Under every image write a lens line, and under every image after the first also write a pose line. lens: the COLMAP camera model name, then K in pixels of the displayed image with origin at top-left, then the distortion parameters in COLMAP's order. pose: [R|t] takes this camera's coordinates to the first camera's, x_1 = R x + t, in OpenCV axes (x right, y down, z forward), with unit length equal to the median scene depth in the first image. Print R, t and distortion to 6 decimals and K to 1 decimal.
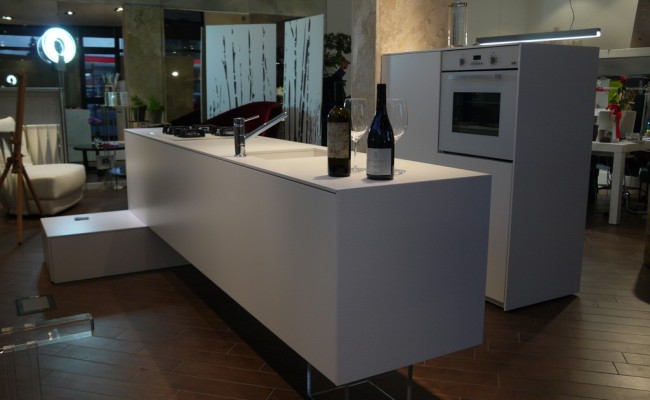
lens RADIAL K [[583.4, 0, 326.1], [0, 583.4, 200.7], [0, 0, 1]] dist [-0.067537, -0.001186]
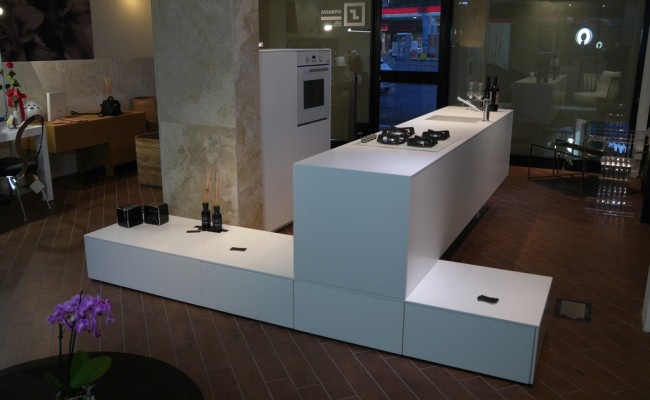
lens RADIAL K [[583.4, 0, 321.7], [0, 583.4, 201.5], [0, 0, 1]] dist [-0.067537, -0.001186]
pose [[-0.554431, -0.220788, 0.802408, -1.043471], [0.155388, 0.919748, 0.360442, -0.436995], [-0.817594, 0.324525, -0.475629, 1.798211]]
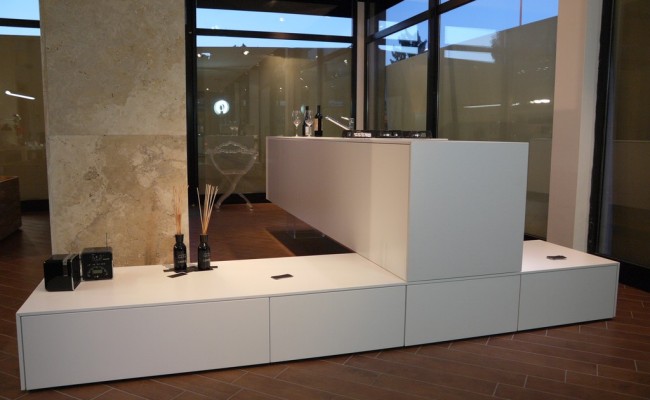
lens RADIAL K [[524.1, 0, 321.3], [0, 524.1, 201.3], [0, 0, 1]] dist [-0.076186, 0.017087]
pose [[-0.973311, -0.033329, 0.227057, -0.337818], [0.039413, 0.950420, 0.308460, -0.316625], [-0.226081, 0.309176, -0.923741, 2.068296]]
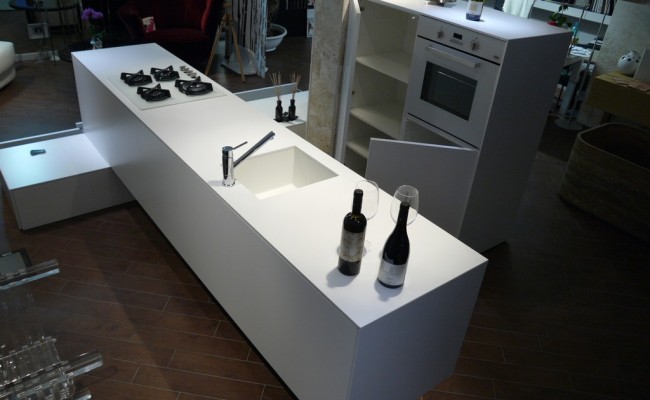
lens RADIAL K [[524.1, 0, 322.2], [0, 524.1, 202.3], [0, 0, 1]] dist [-0.076186, 0.017087]
pose [[0.989197, -0.003159, 0.146560, -0.091371], [-0.050142, 0.932174, 0.358521, -0.281621], [-0.137752, -0.361997, 0.921945, 0.123247]]
